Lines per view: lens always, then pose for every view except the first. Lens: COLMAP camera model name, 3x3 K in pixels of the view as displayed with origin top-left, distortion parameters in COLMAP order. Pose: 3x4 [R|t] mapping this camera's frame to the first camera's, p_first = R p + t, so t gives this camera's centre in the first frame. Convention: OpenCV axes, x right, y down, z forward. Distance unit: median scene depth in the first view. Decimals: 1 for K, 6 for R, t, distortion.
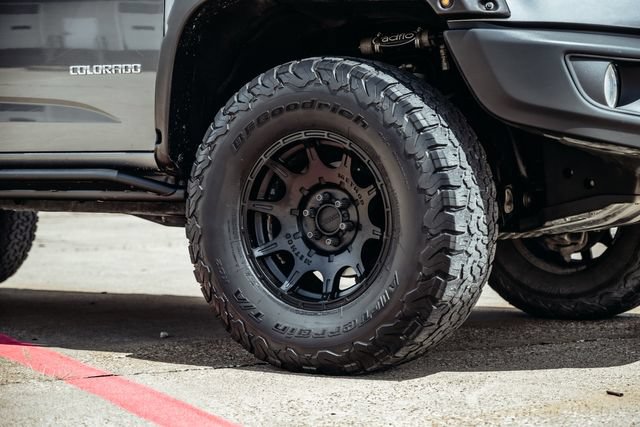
lens RADIAL K [[1300.9, 0, 320.0], [0, 1300.9, 213.5], [0, 0, 1]] dist [0.057527, 0.008583]
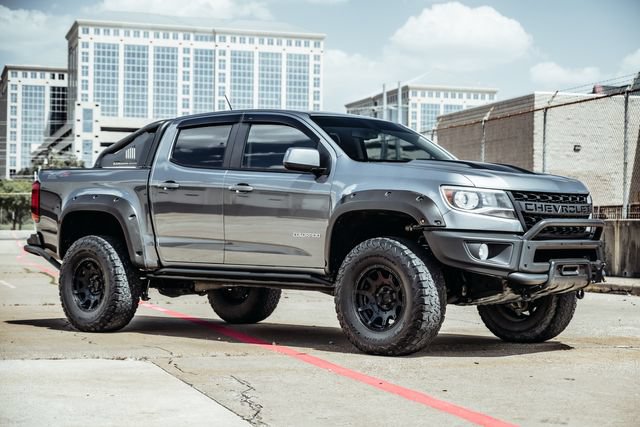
lens RADIAL K [[1300.9, 0, 320.0], [0, 1300.9, 213.5], [0, 0, 1]] dist [0.057527, 0.008583]
pose [[0.981919, 0.008205, -0.189123, 0.382334], [-0.014788, 0.999332, -0.033427, -0.077860], [0.188722, 0.035619, 0.981384, -1.667242]]
